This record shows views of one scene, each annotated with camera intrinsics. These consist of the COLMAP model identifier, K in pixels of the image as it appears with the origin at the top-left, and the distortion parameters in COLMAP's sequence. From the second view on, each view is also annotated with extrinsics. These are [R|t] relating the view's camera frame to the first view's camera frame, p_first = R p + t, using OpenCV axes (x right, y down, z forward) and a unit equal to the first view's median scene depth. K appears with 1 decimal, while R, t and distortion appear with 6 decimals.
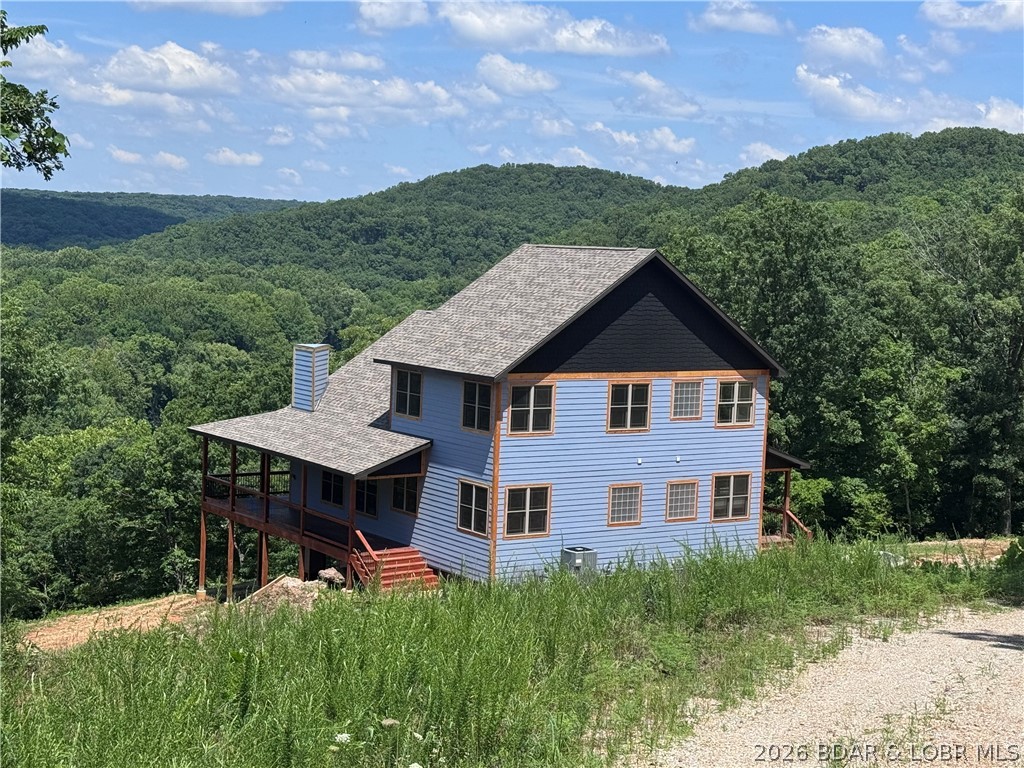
lens RADIAL K [[1720.8, 0, 512.5], [0, 1720.8, 382.5], [0, 0, 1]] dist [0.017898, 0.000000]
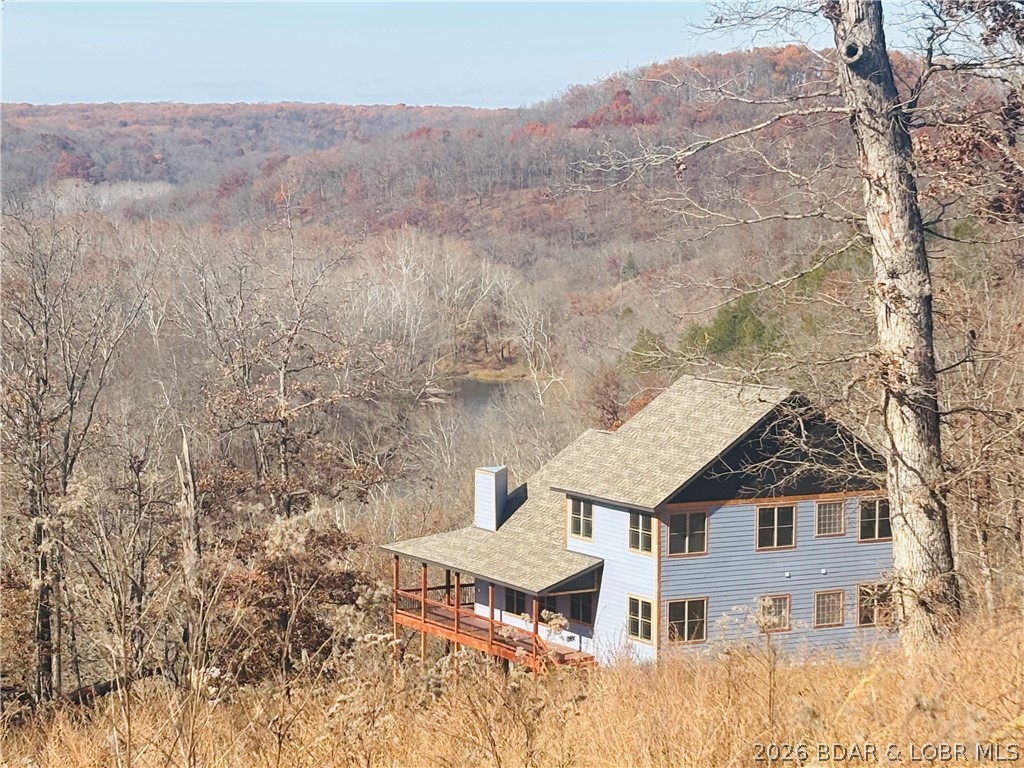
lens RADIAL K [[2807.5, 0, 510.7], [0, 2807.5, 384.6], [0, 0, 1]] dist [0.186384, 0.000000]
pose [[0.995849, -0.023704, -0.087878, 0.059054], [0.023674, 0.999719, -0.001377, -0.081984], [0.087886, -0.000709, 0.996130, -0.868118]]
